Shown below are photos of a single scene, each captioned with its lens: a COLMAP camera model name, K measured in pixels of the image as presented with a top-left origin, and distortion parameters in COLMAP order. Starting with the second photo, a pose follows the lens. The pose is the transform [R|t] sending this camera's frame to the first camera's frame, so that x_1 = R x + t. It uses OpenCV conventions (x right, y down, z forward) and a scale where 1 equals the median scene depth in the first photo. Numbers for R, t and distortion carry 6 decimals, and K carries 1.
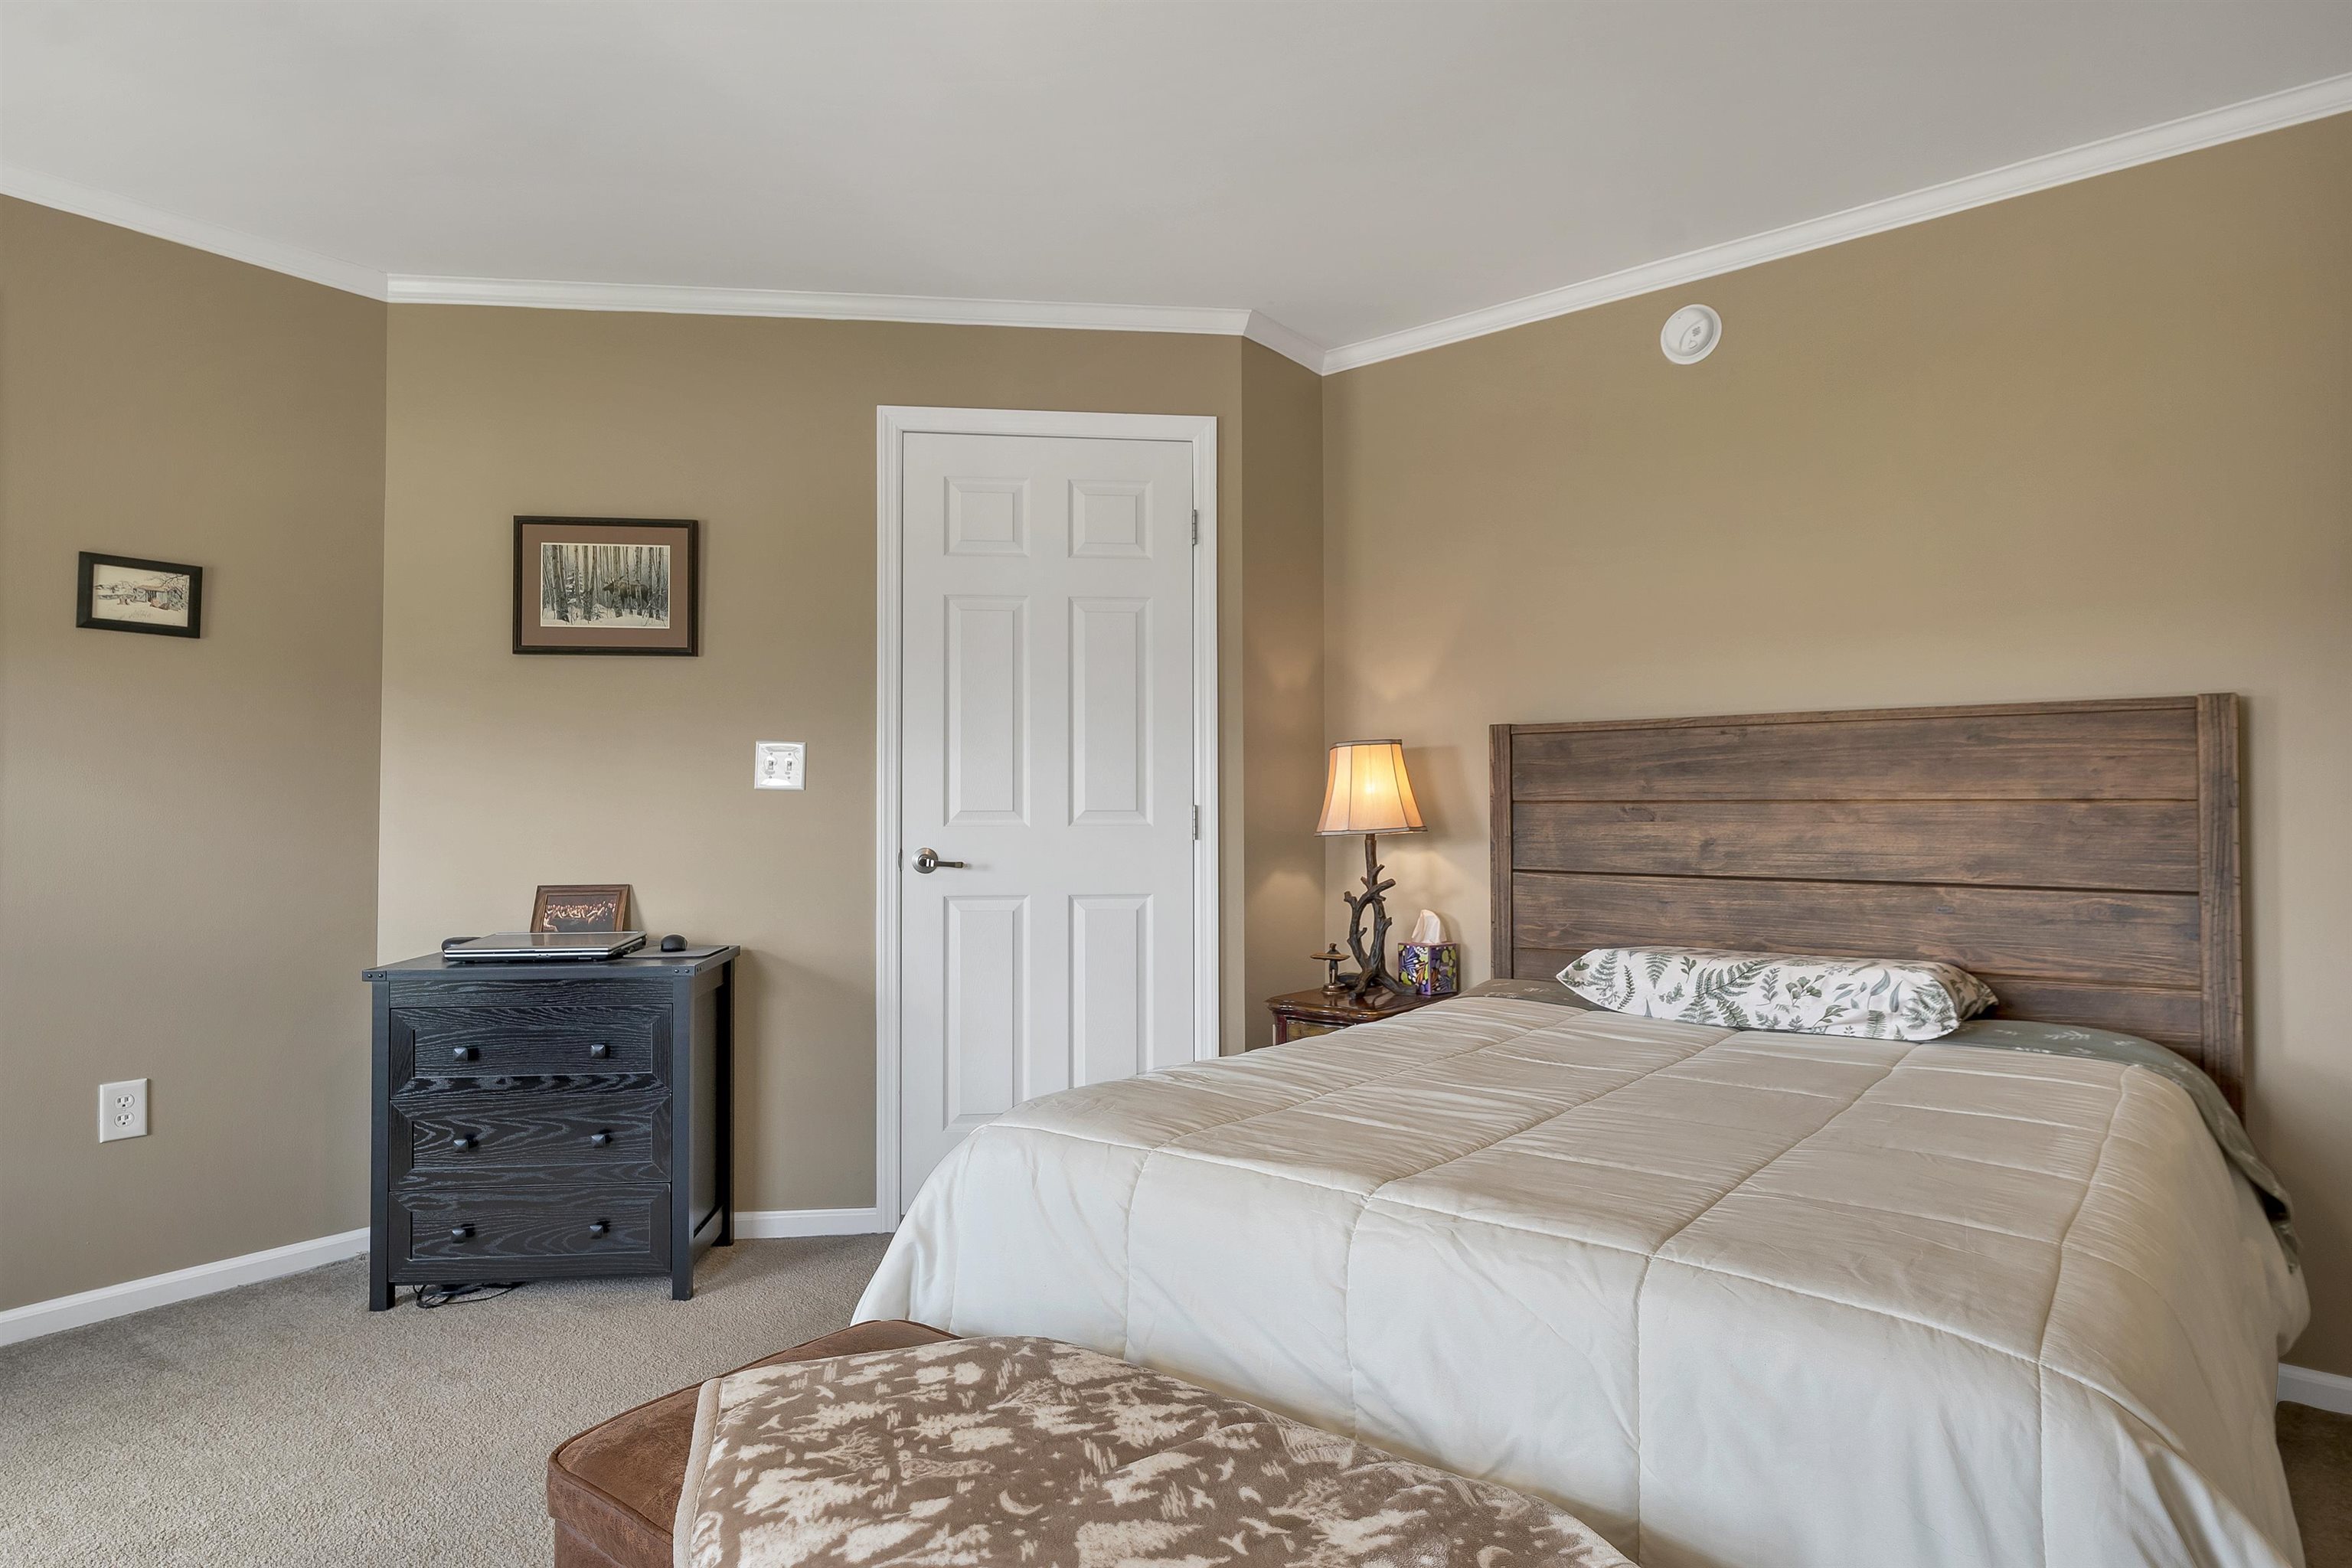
lens RADIAL K [[1246.2, 0, 1176.0], [0, 1246.2, 784.0], [0, 0, 1]] dist [0.003414, 0.000109]
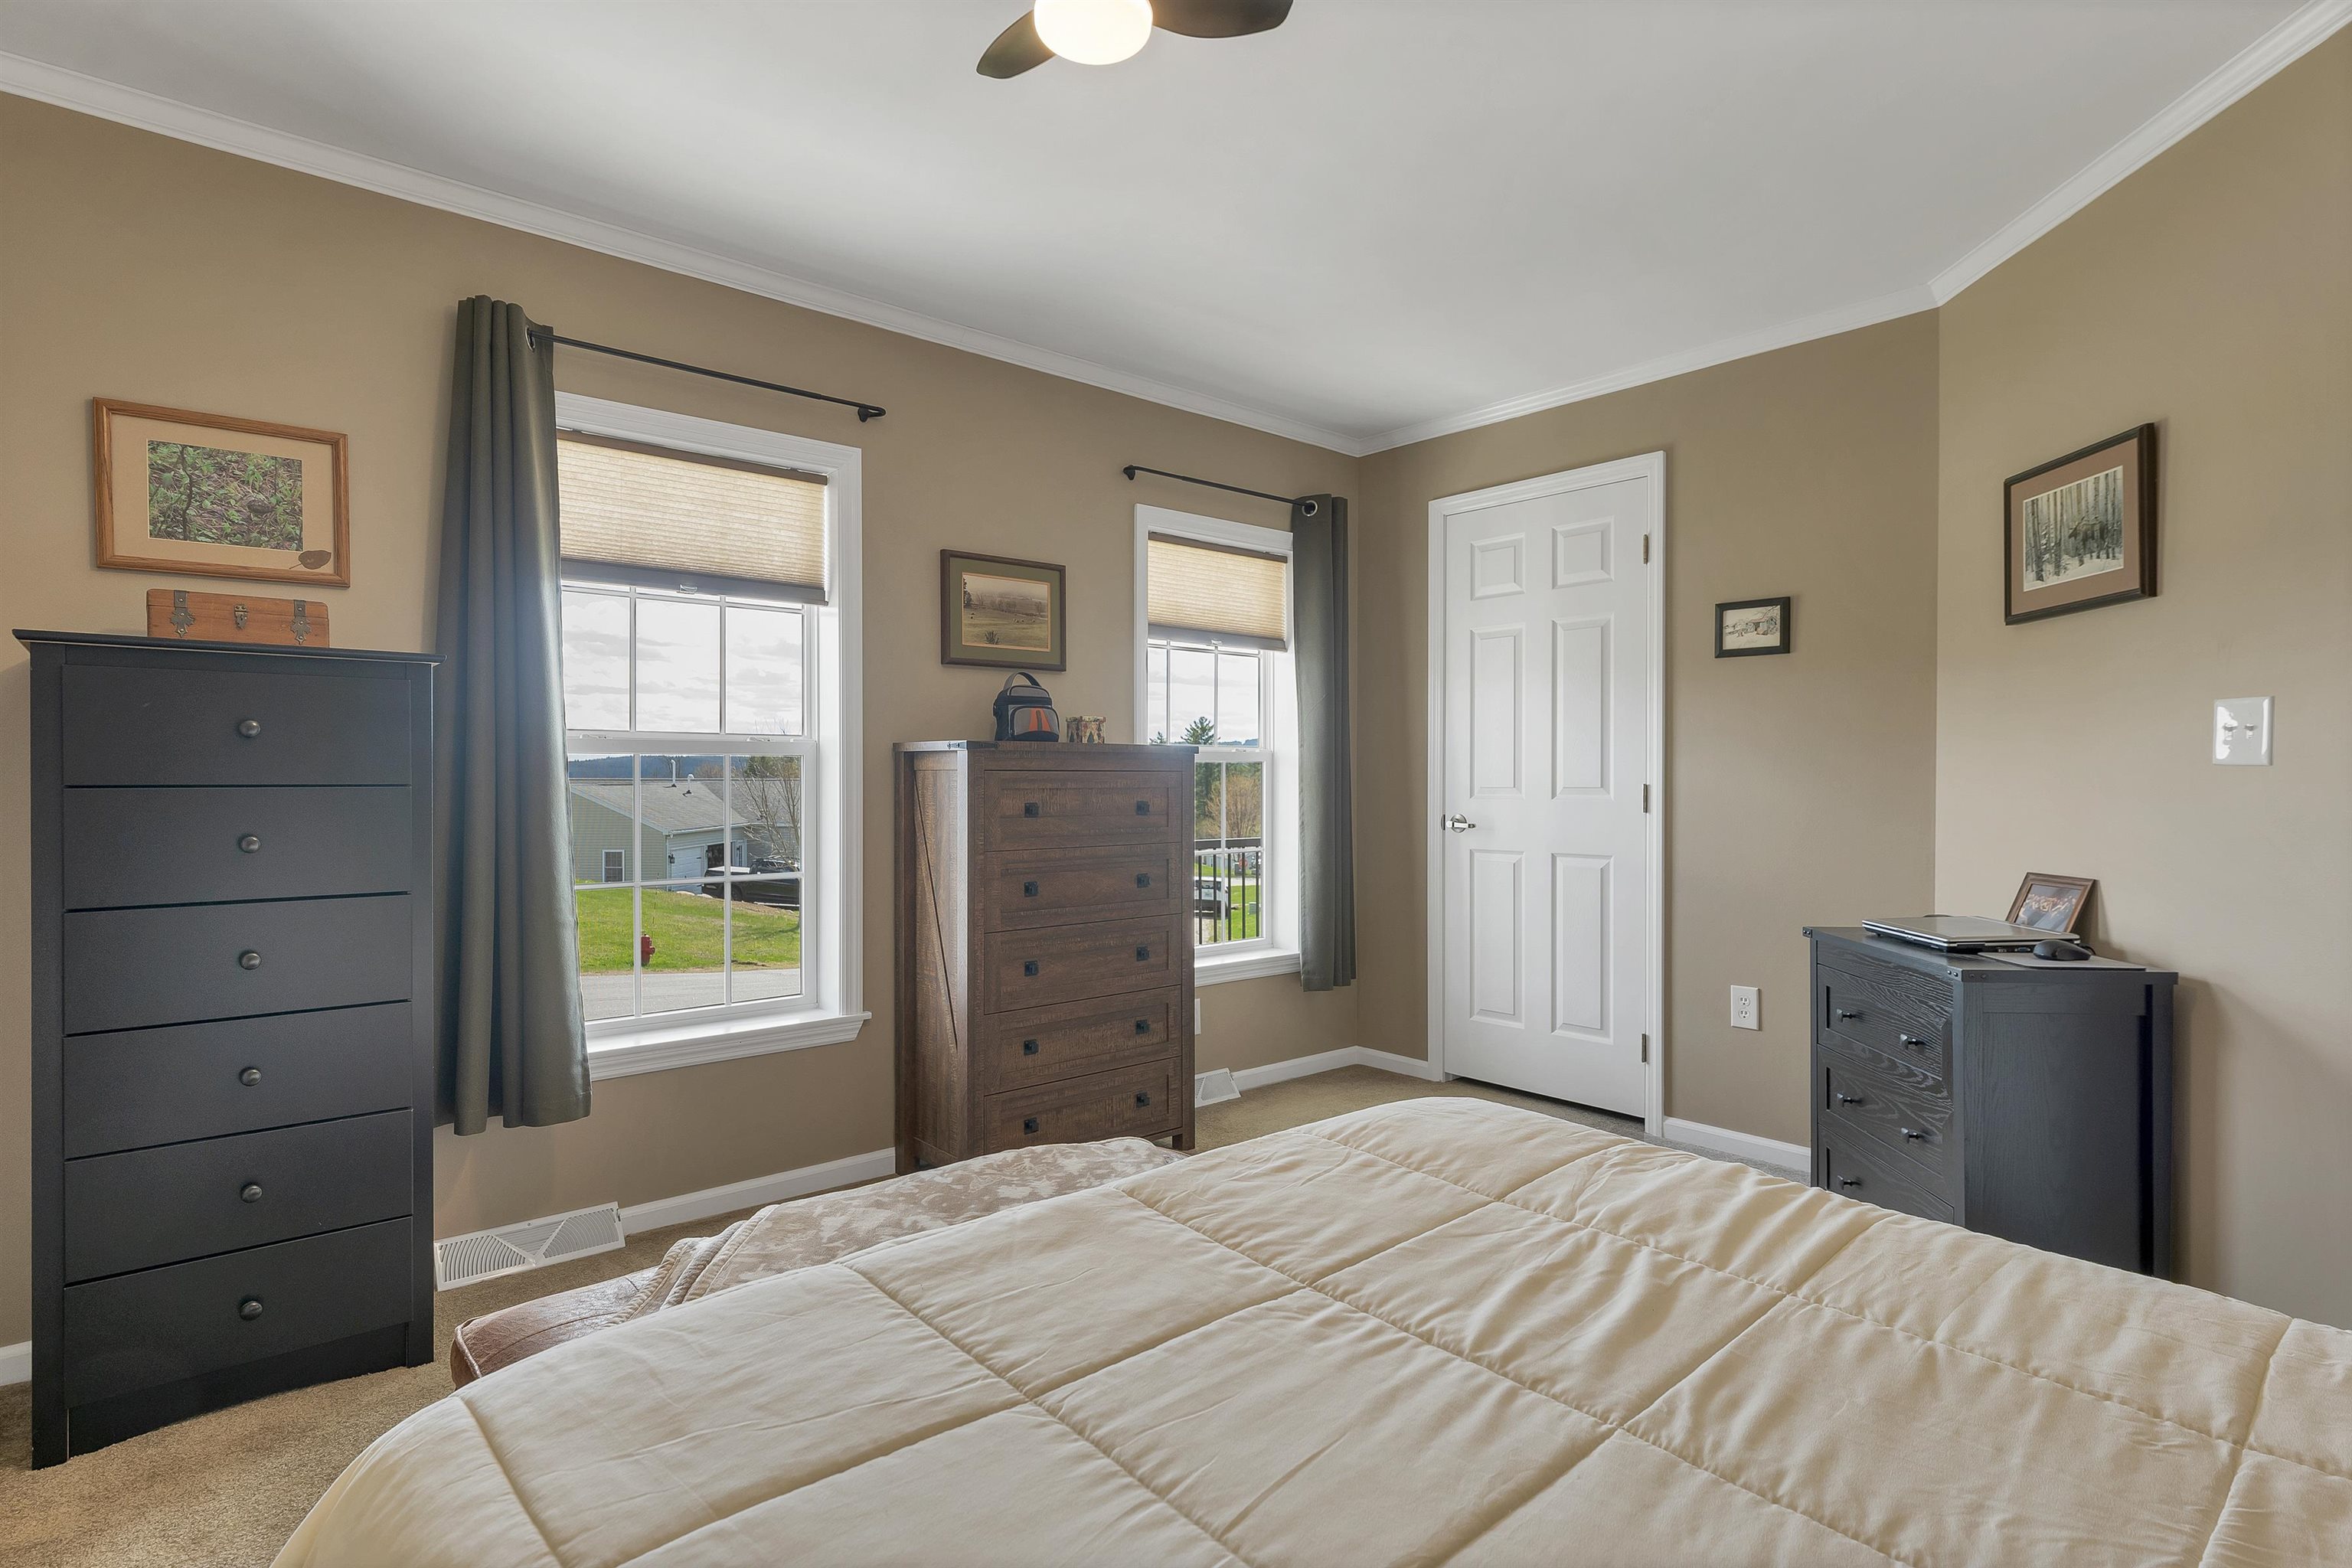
lens RADIAL K [[1182.2, 0, 1176.0], [0, 1182.2, 784.0], [0, 0, 1]] dist [0.003024, 0.000062]
pose [[-0.171002, 0.004590, -0.985260, 0.525158], [0.017191, 0.999851, 0.001674, 0.004197], [0.985121, -0.016651, -0.171056, 0.601824]]
